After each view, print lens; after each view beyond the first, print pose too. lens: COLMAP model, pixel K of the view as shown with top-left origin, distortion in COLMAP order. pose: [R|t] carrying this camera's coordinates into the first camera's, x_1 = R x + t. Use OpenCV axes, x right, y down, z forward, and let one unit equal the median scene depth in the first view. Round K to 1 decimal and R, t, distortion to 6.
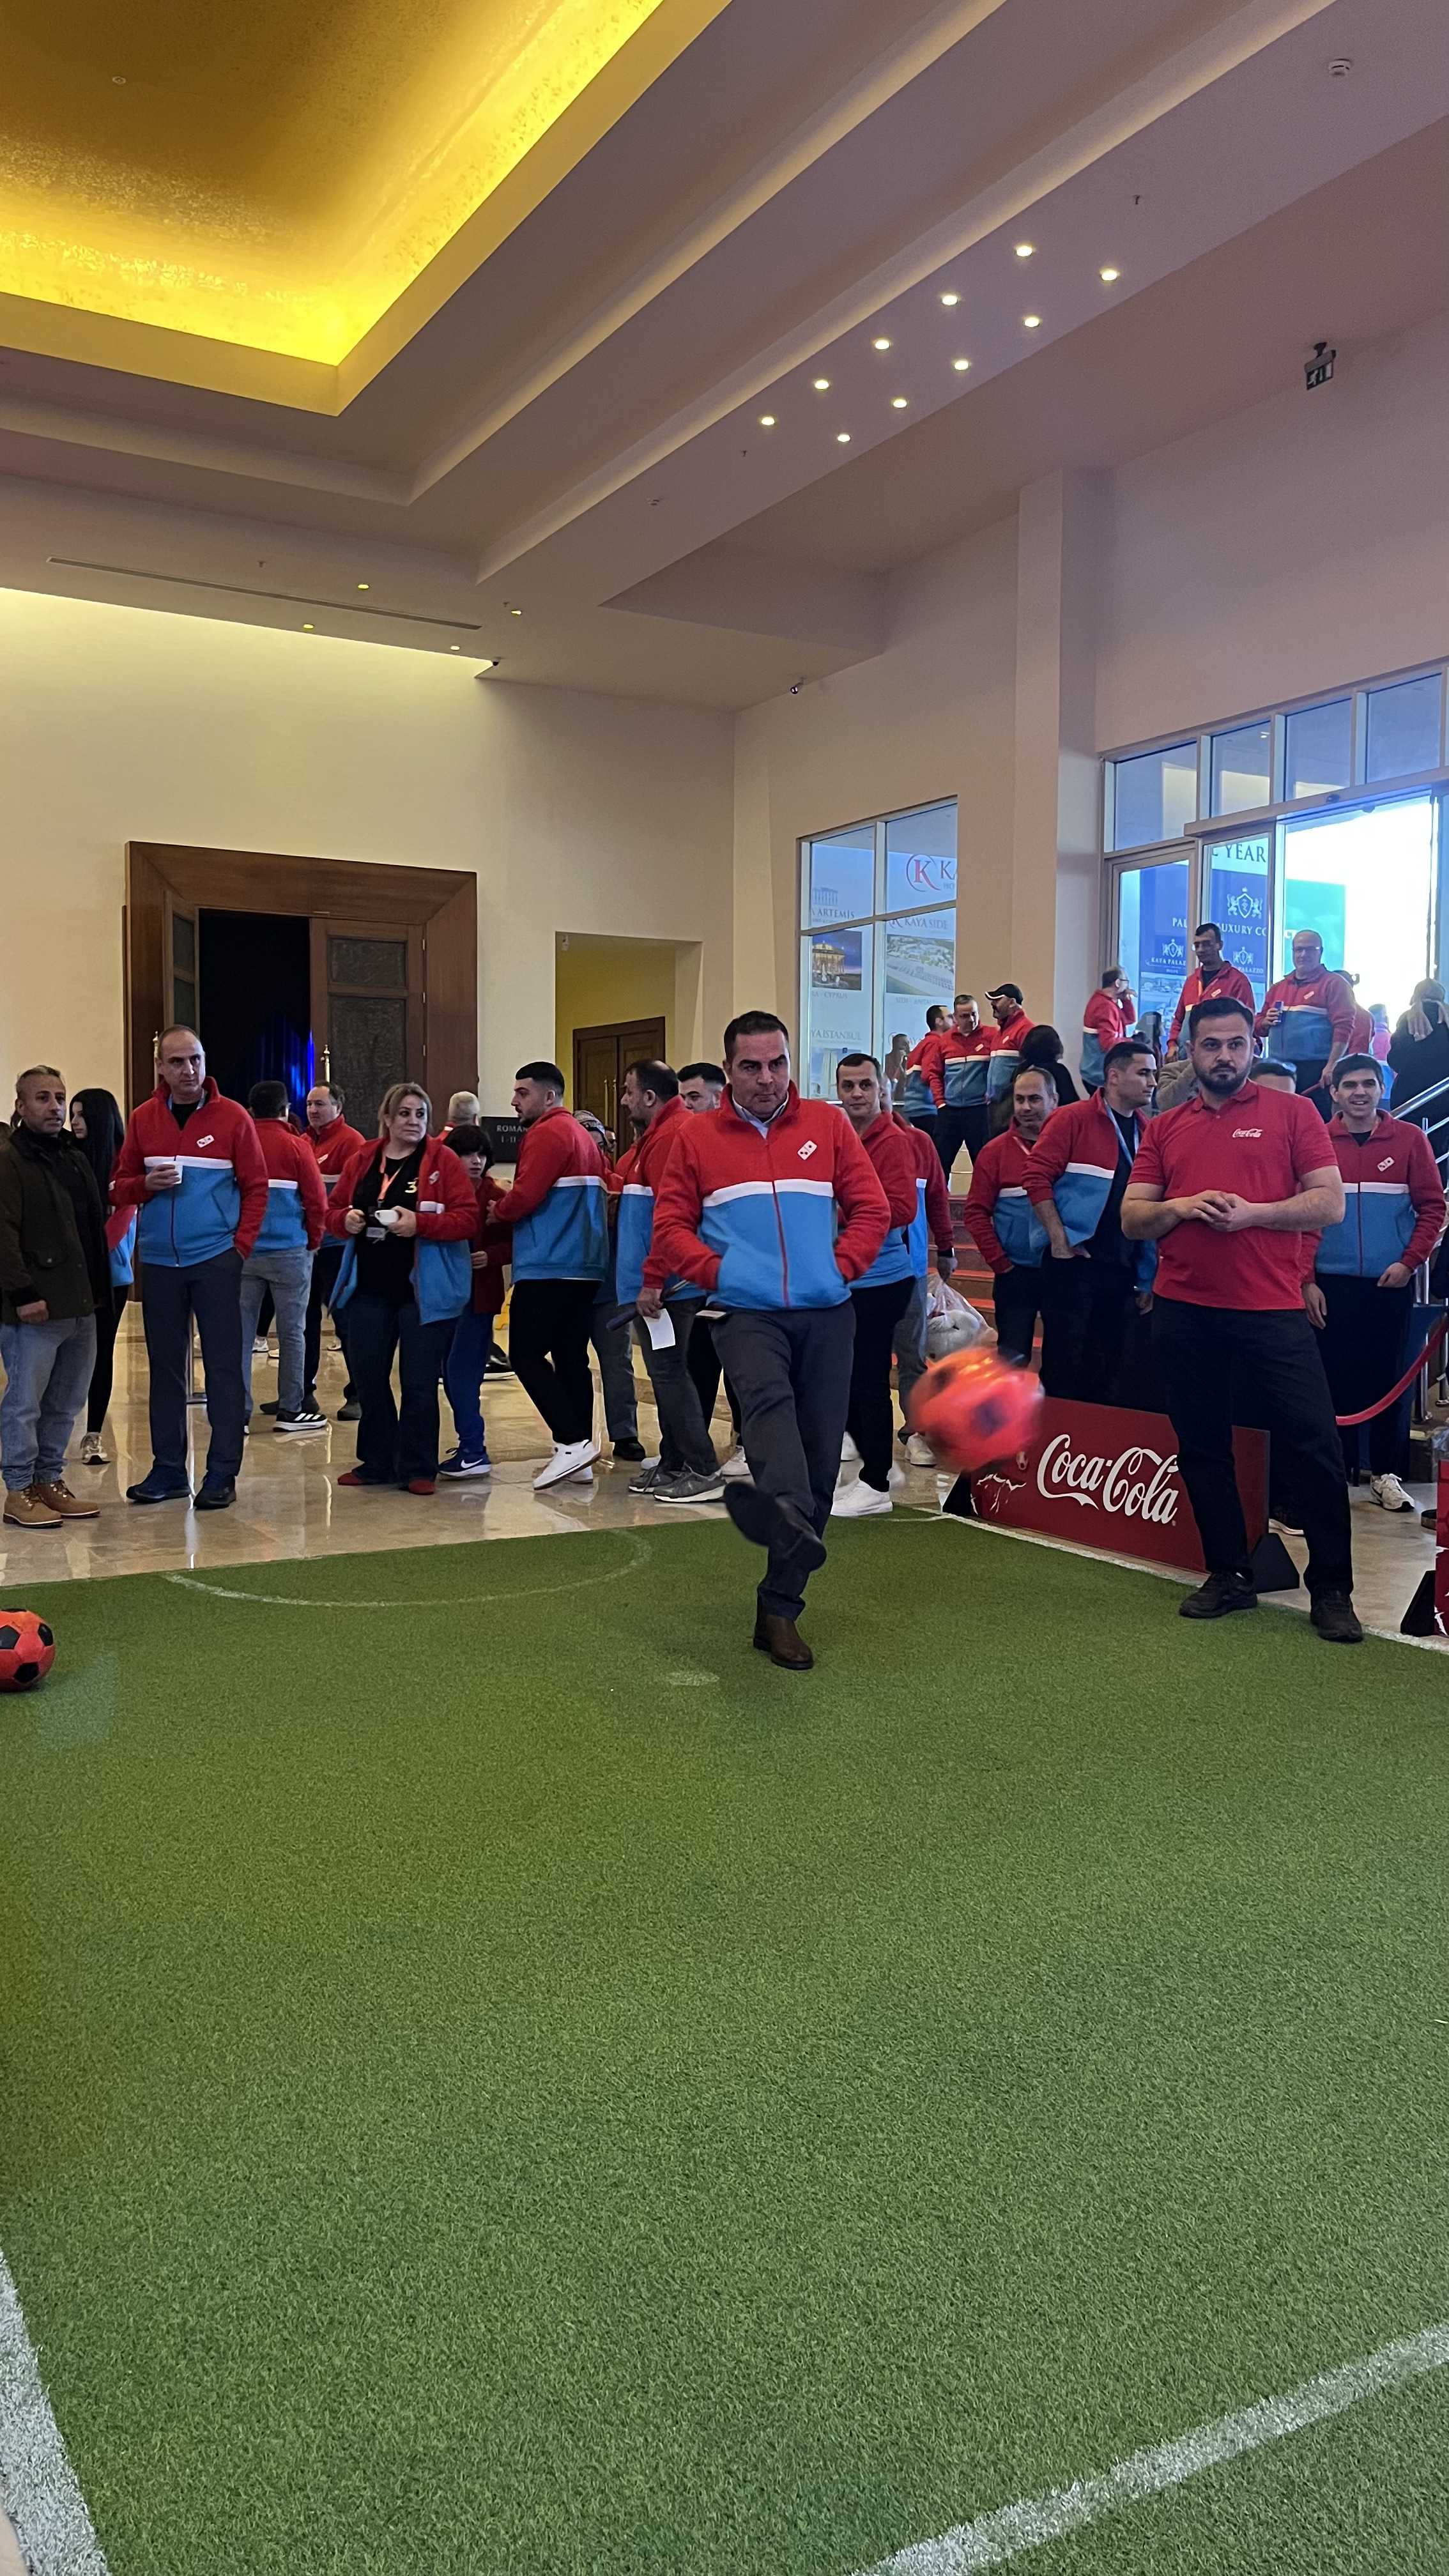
lens RADIAL K [[1960.8, 0, 733.0], [0, 1960.8, 1282.9], [0, 0, 1]] dist [0.044528, -0.062266]
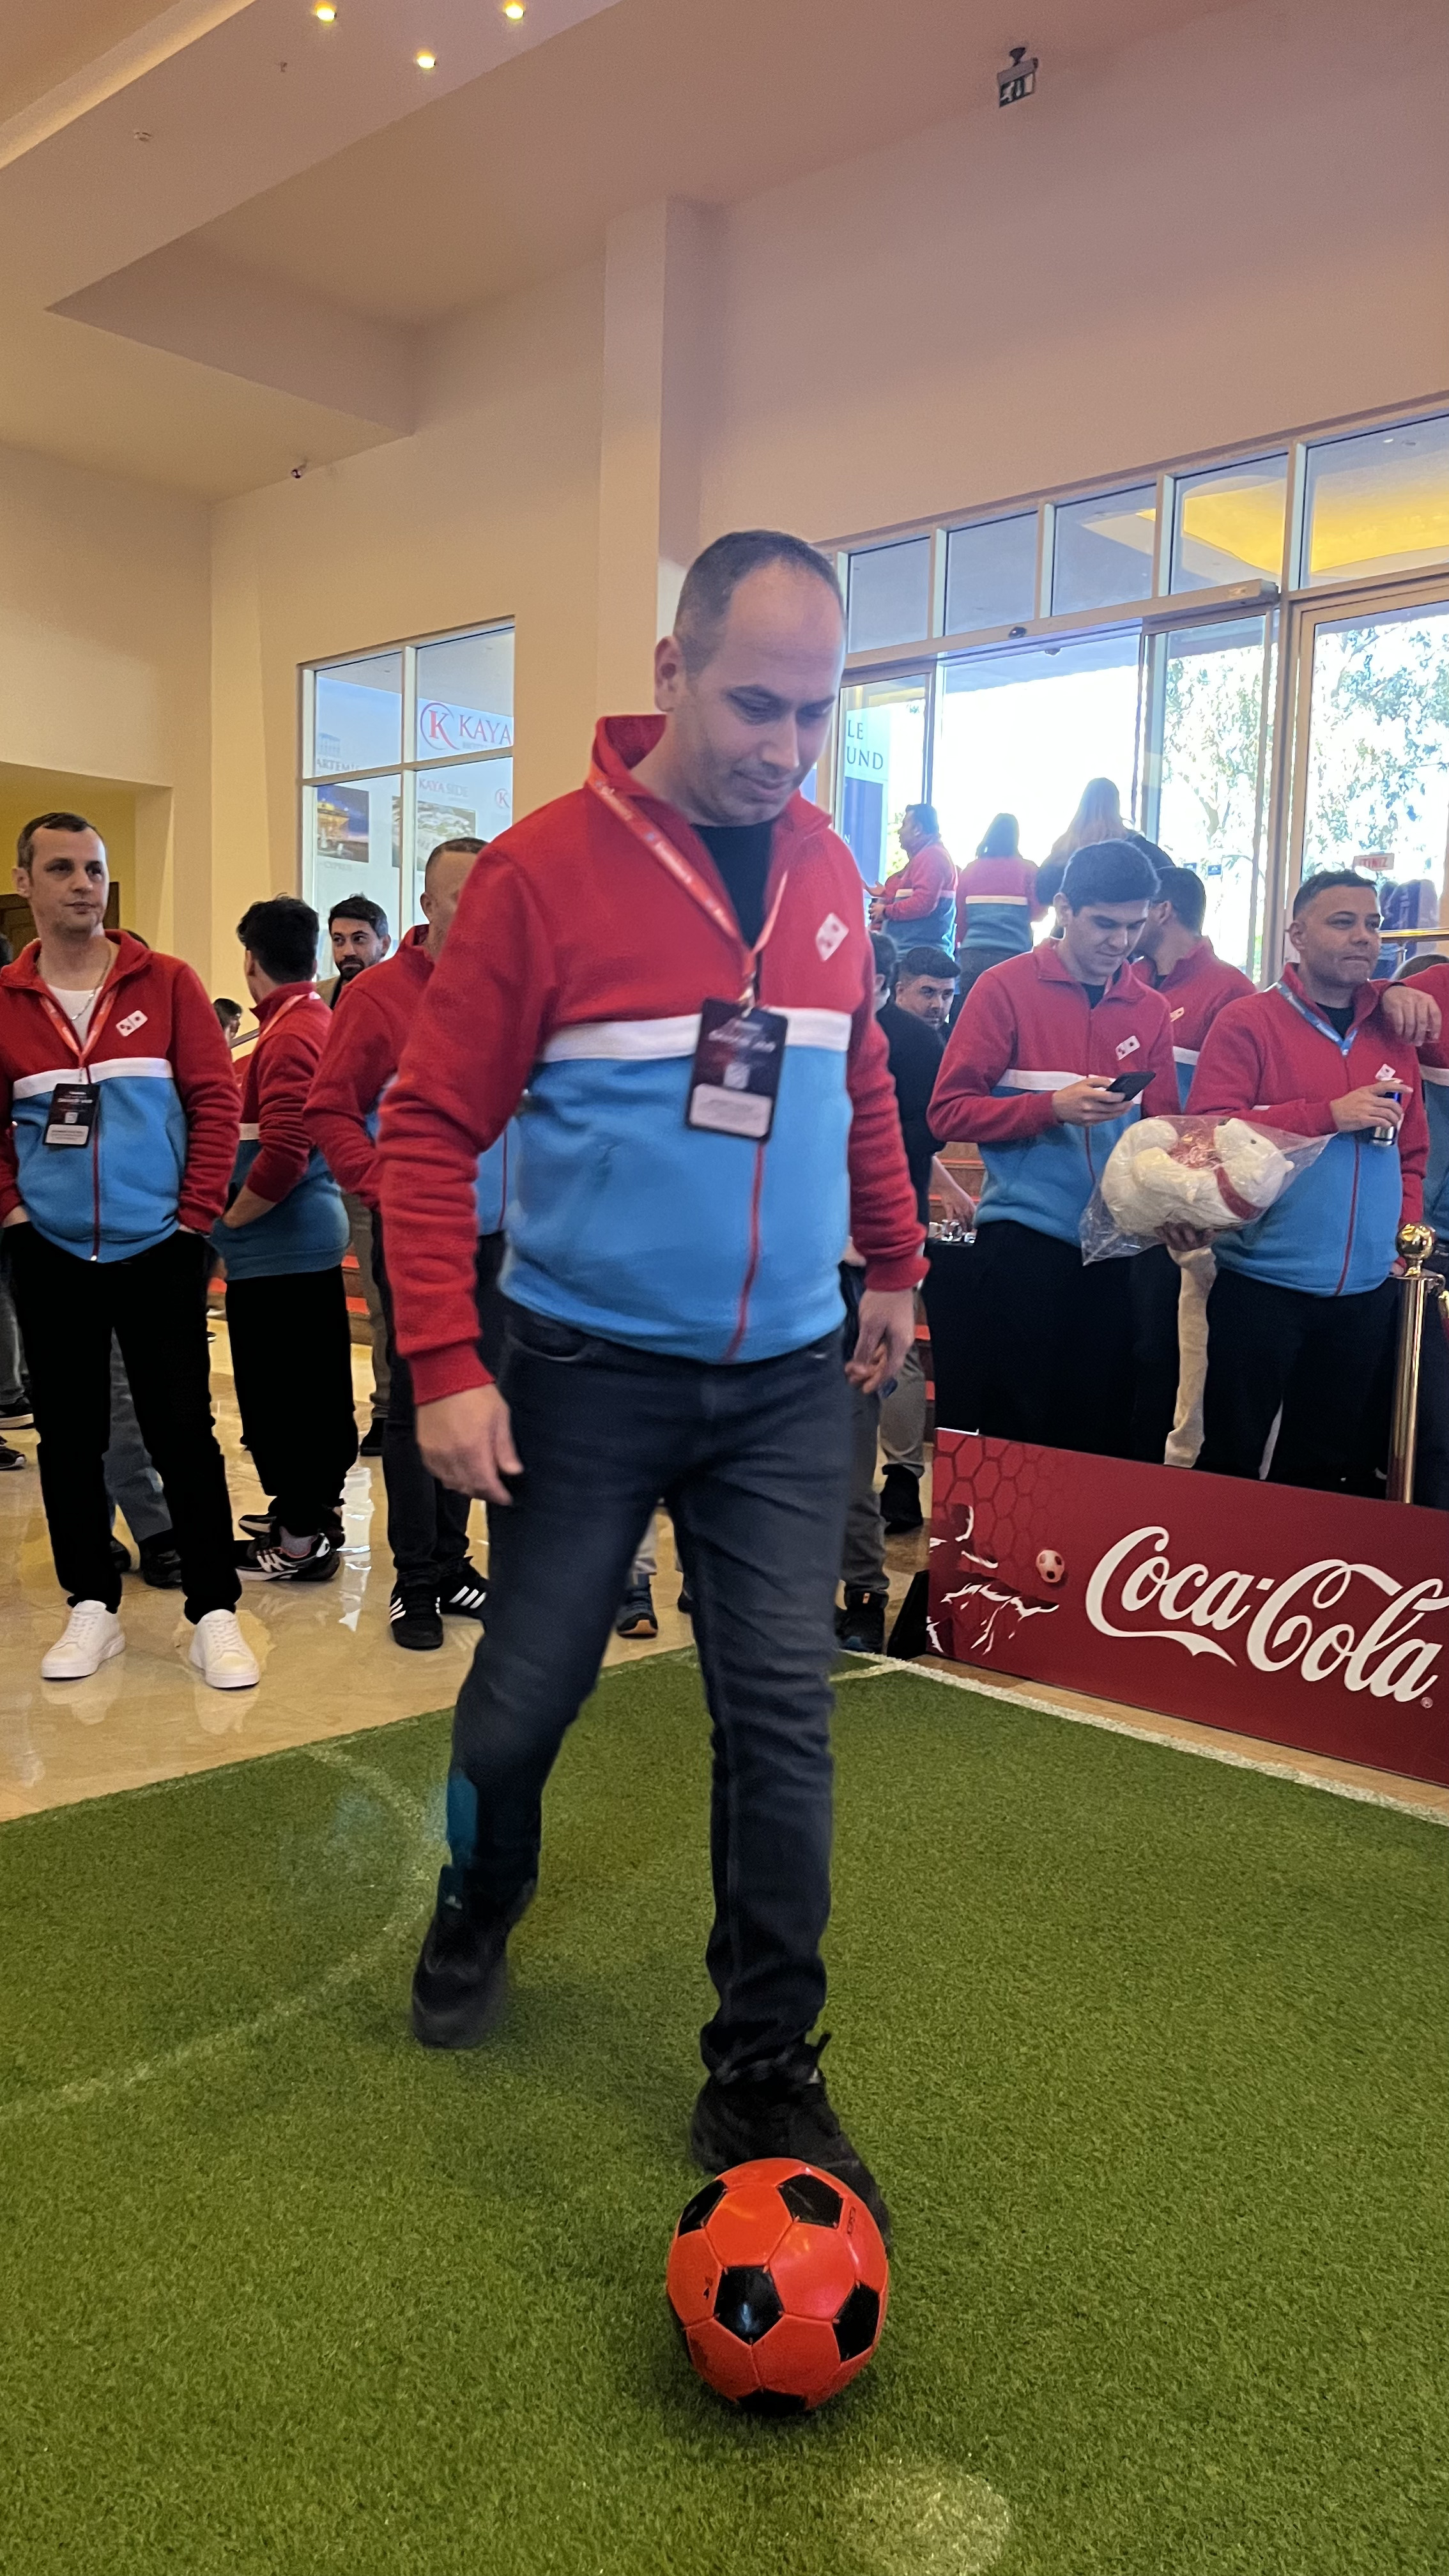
lens RADIAL K [[1960.8, 0, 684.2], [0, 1960.8, 1291.9], [0, 0, 1]] dist [0.044528, -0.062266]
pose [[0.961565, -0.007057, 0.274485, -0.109188], [-0.004710, 0.999099, 0.042189, -0.011850], [-0.274535, -0.041860, 0.960665, 0.486519]]
